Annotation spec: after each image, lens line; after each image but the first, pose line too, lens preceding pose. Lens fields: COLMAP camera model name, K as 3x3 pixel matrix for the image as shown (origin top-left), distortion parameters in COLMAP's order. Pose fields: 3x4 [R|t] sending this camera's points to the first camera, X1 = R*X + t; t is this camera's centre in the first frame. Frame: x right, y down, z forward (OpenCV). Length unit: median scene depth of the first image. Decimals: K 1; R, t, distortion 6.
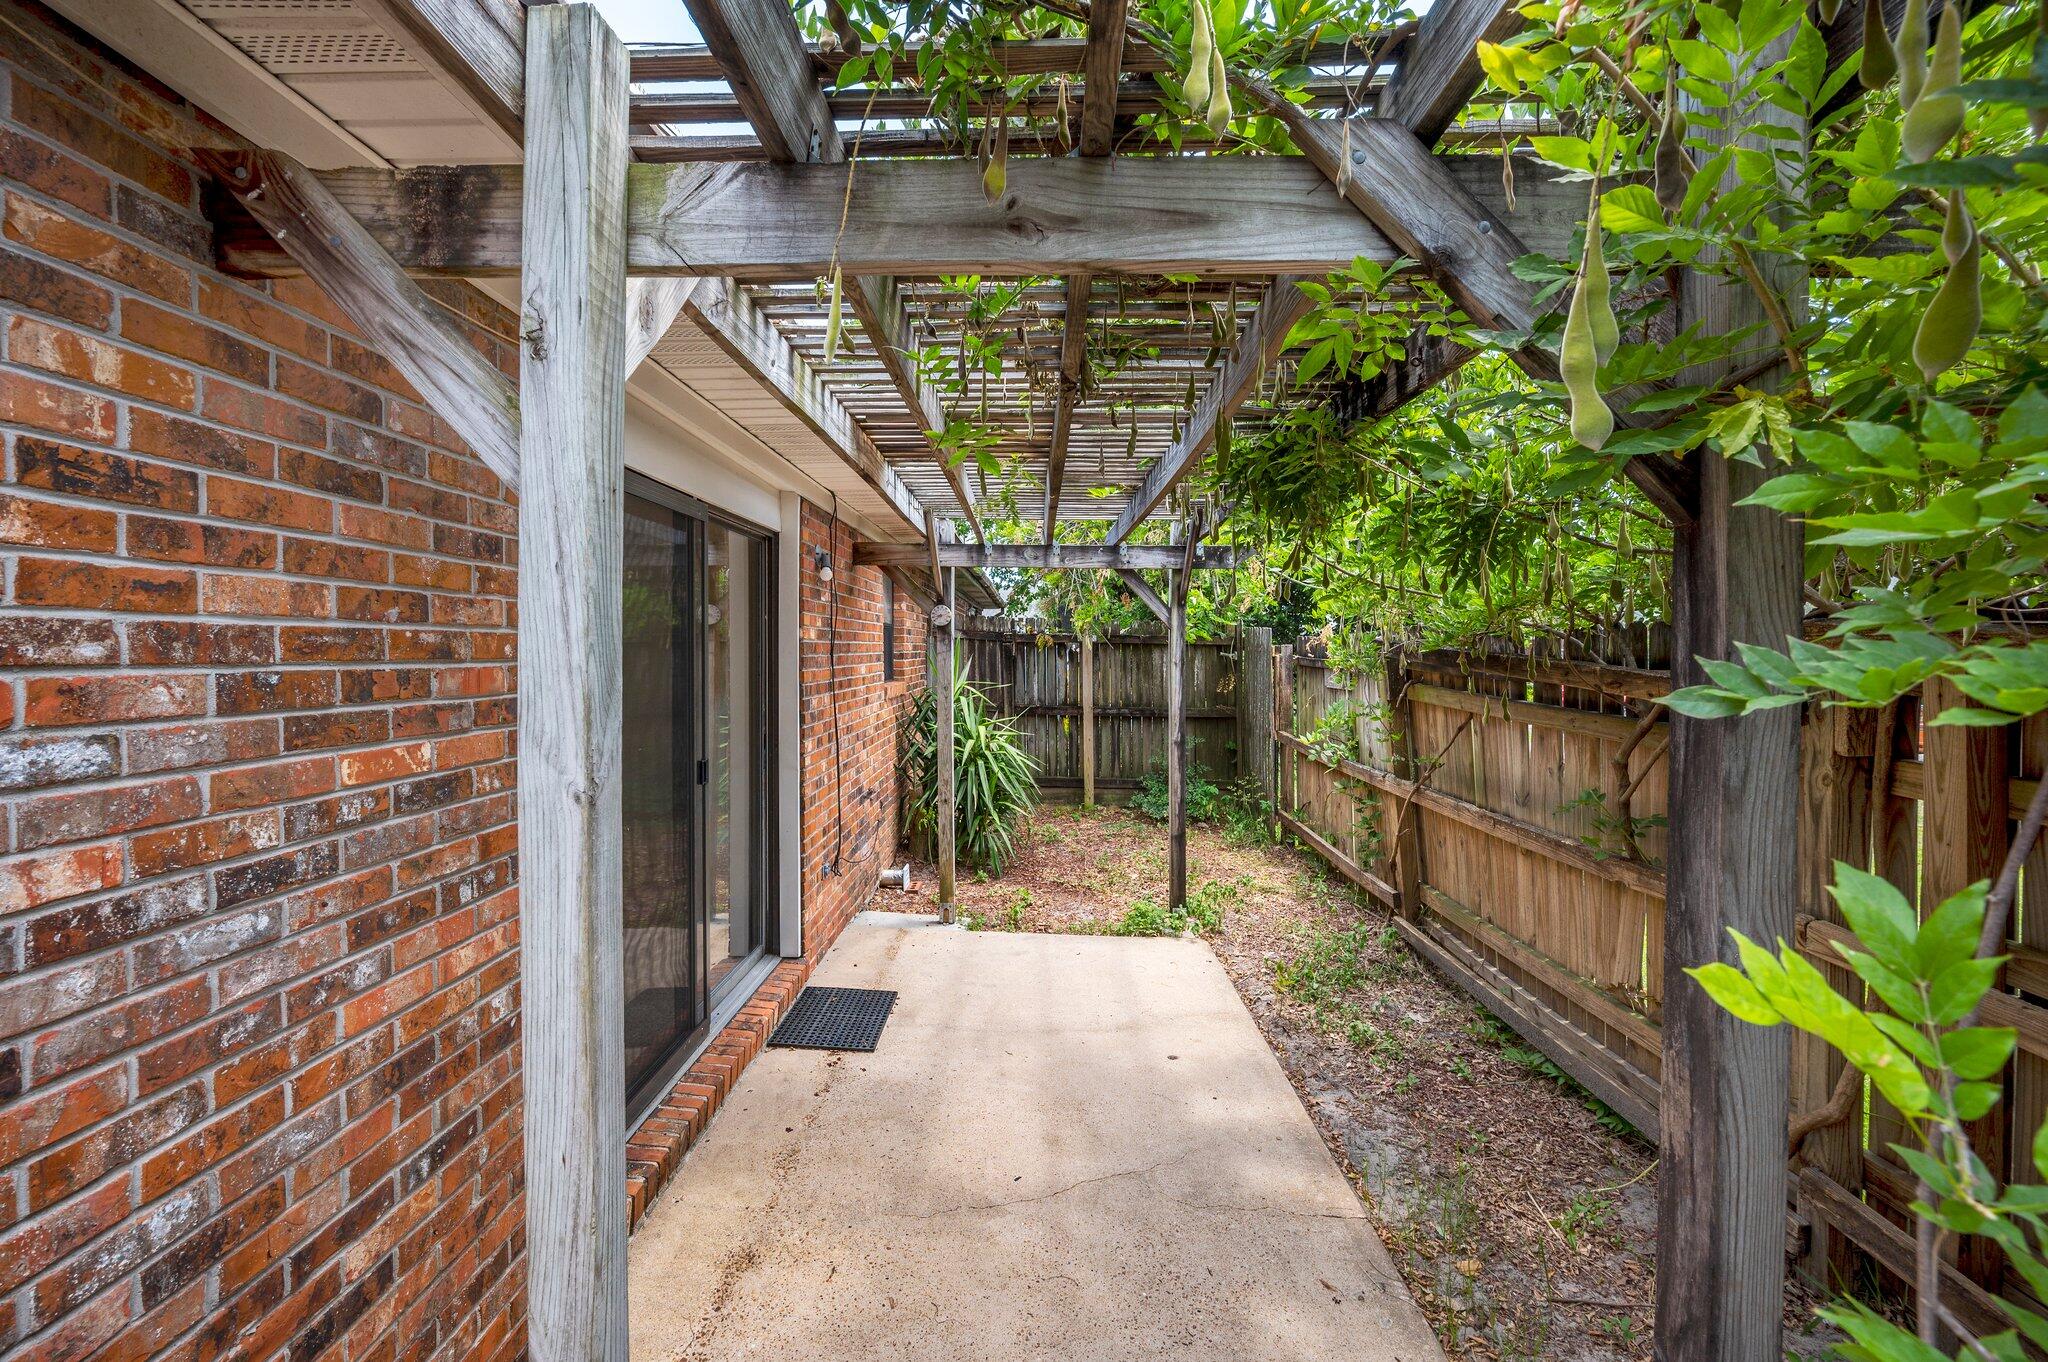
lens RADIAL K [[822.2, 0, 1030.3], [0, 822.2, 661.3], [0, 0, 1]] dist [-0.004509, -0.000461]
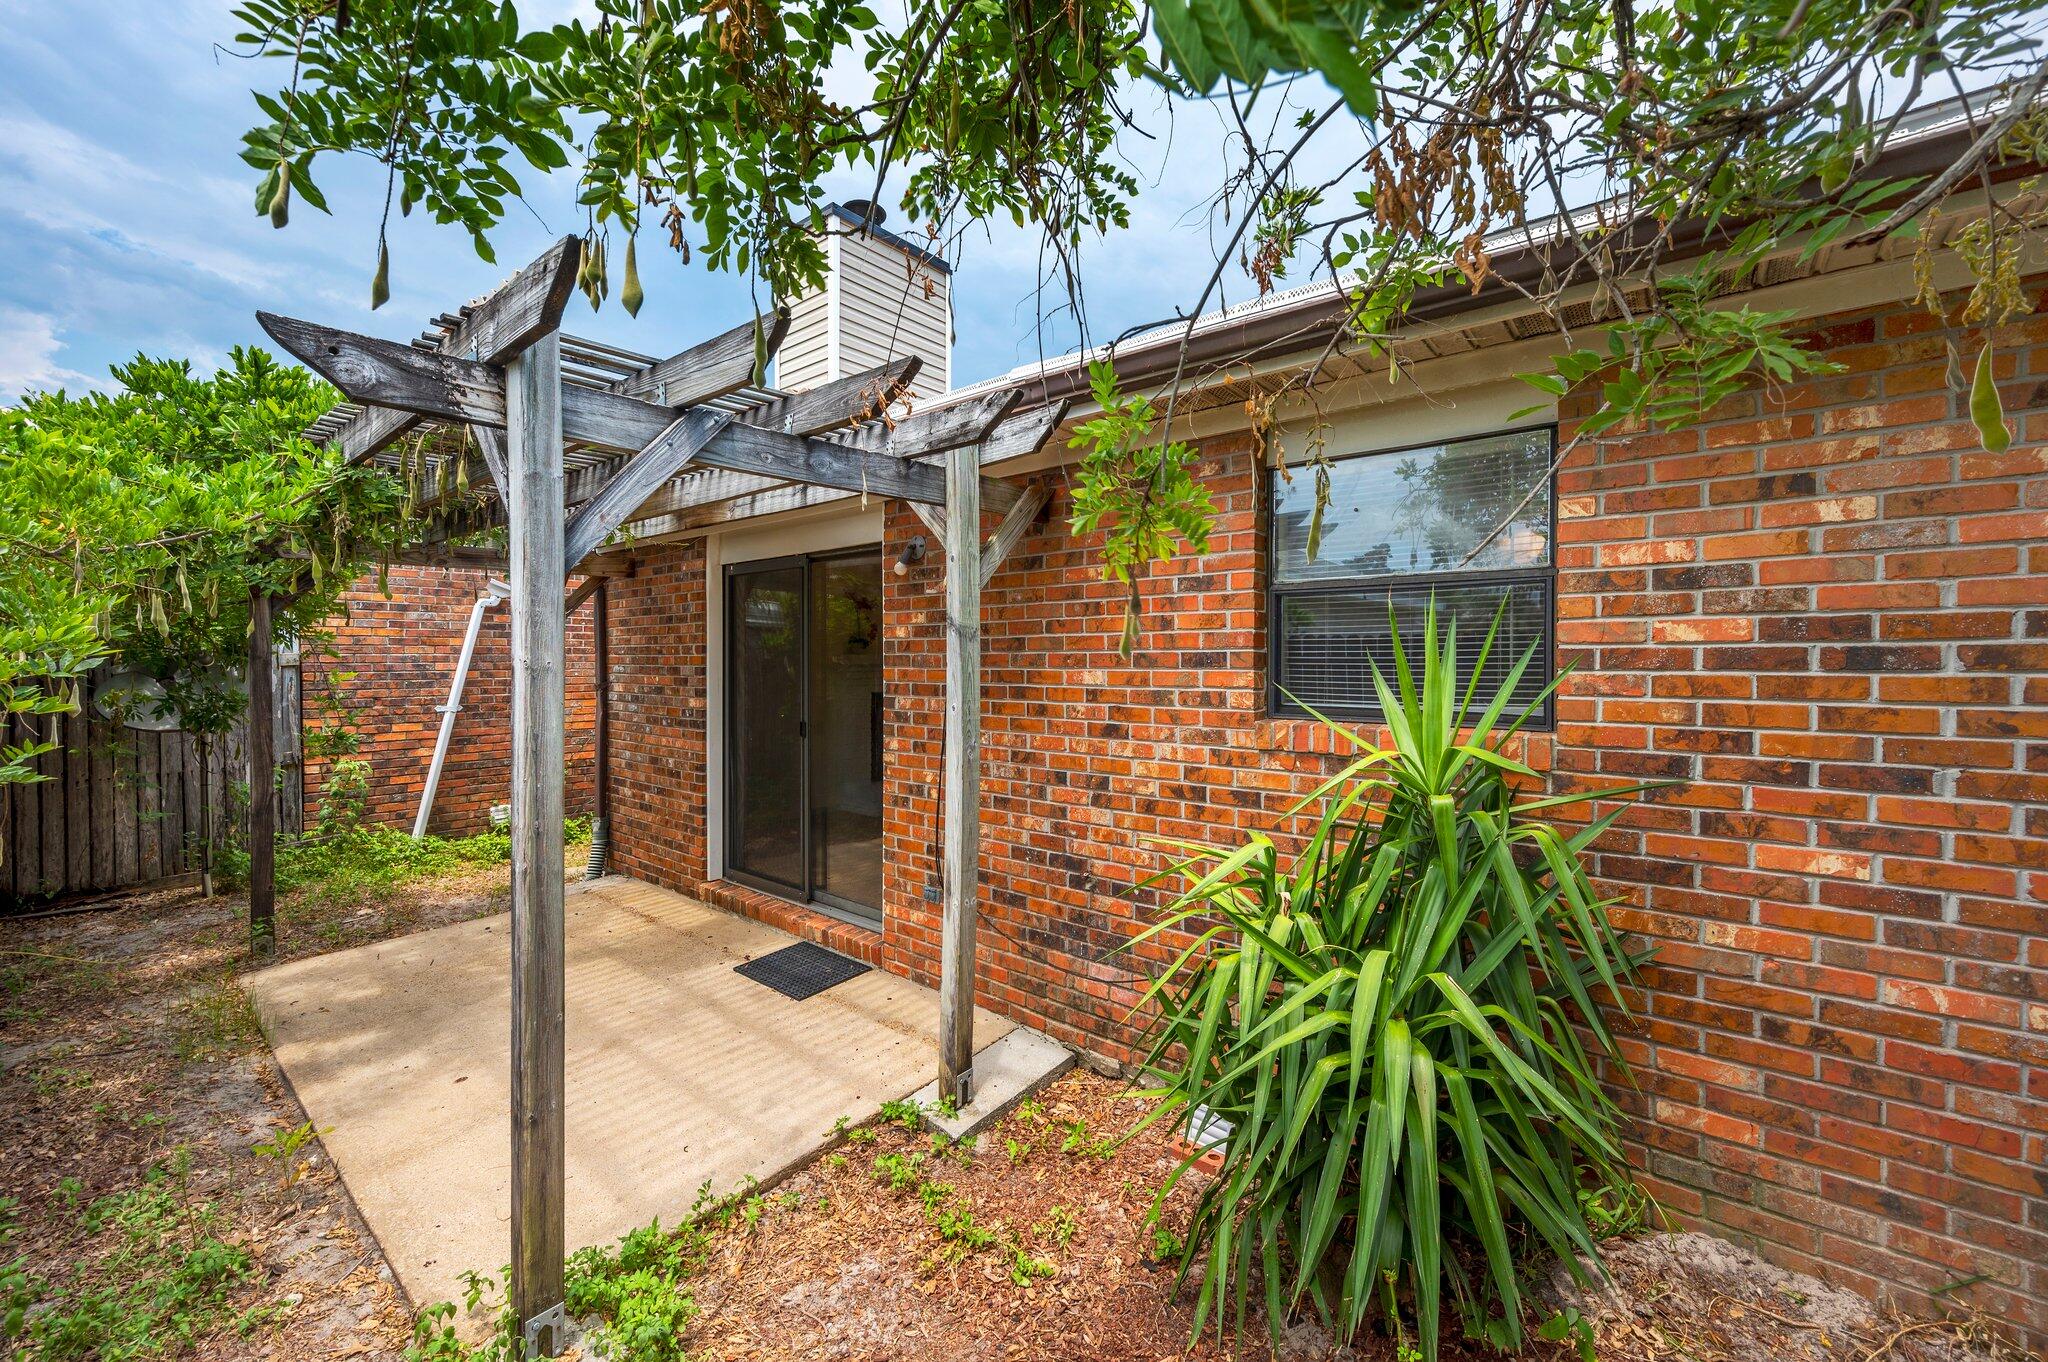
lens RADIAL K [[822.2, 0, 997.2], [0, 822.2, 664.1], [0, 0, 1]] dist [-0.004509, -0.000461]
pose [[-0.650233, 0.003749, -0.759726, 1.057255], [-0.010603, 0.999846, 0.014009, -0.025854], [0.759661, 0.017164, -0.650093, 4.494876]]
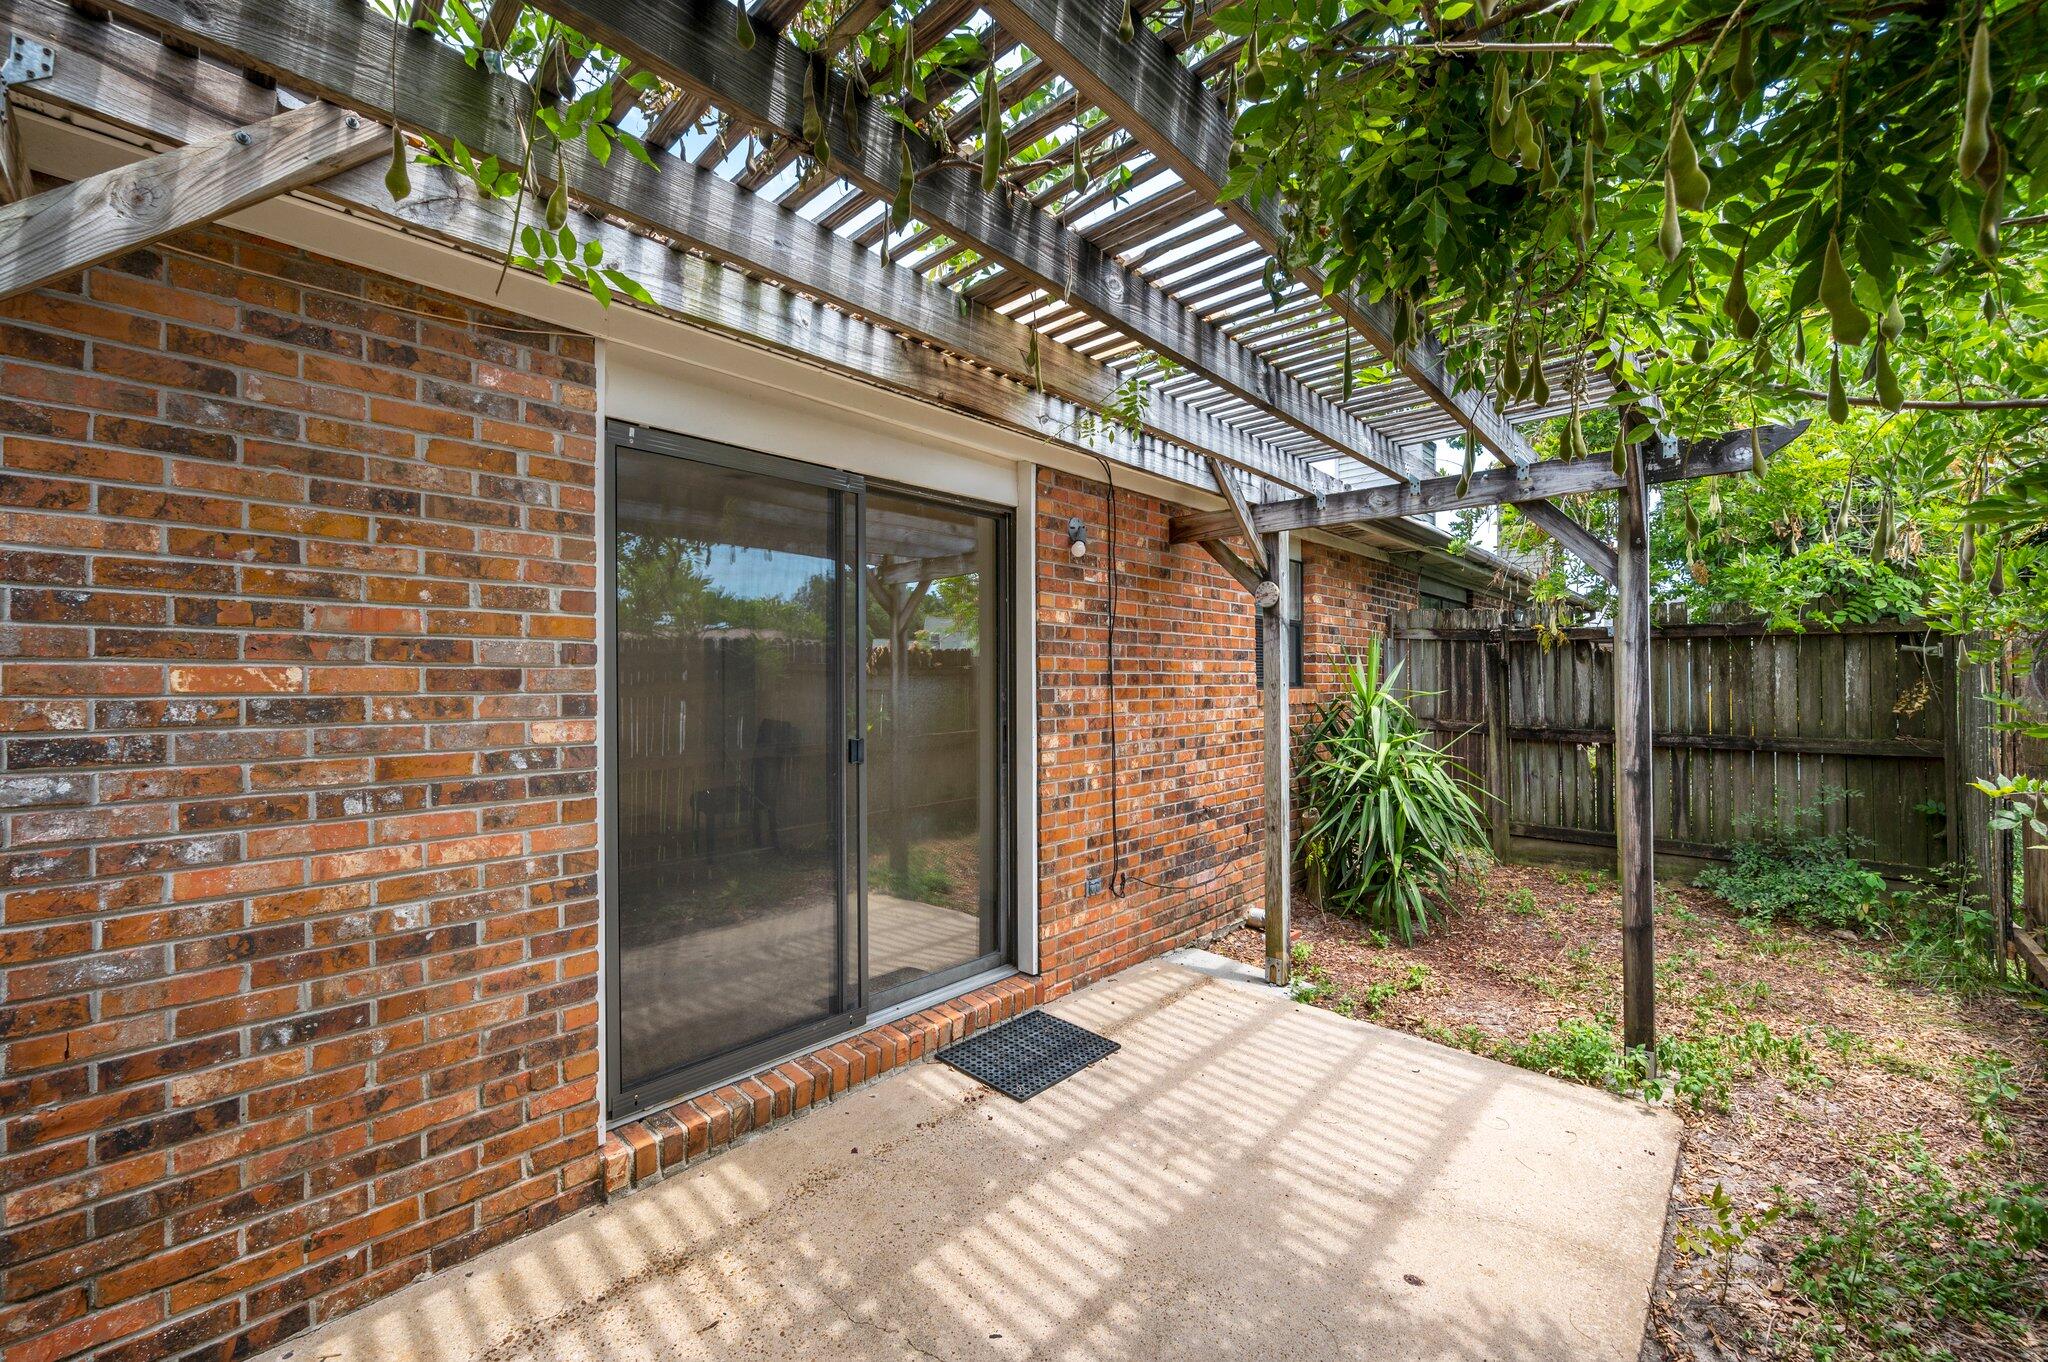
lens RADIAL K [[822.2, 0, 1030.1], [0, 822.2, 683.2], [0, 0, 1]] dist [-0.004509, -0.000461]
pose [[0.748014, -0.005502, -0.663660, 0.788394], [-0.003155, 0.999925, -0.011846, 0.128778], [0.663676, 0.010954, 0.747940, 0.805940]]
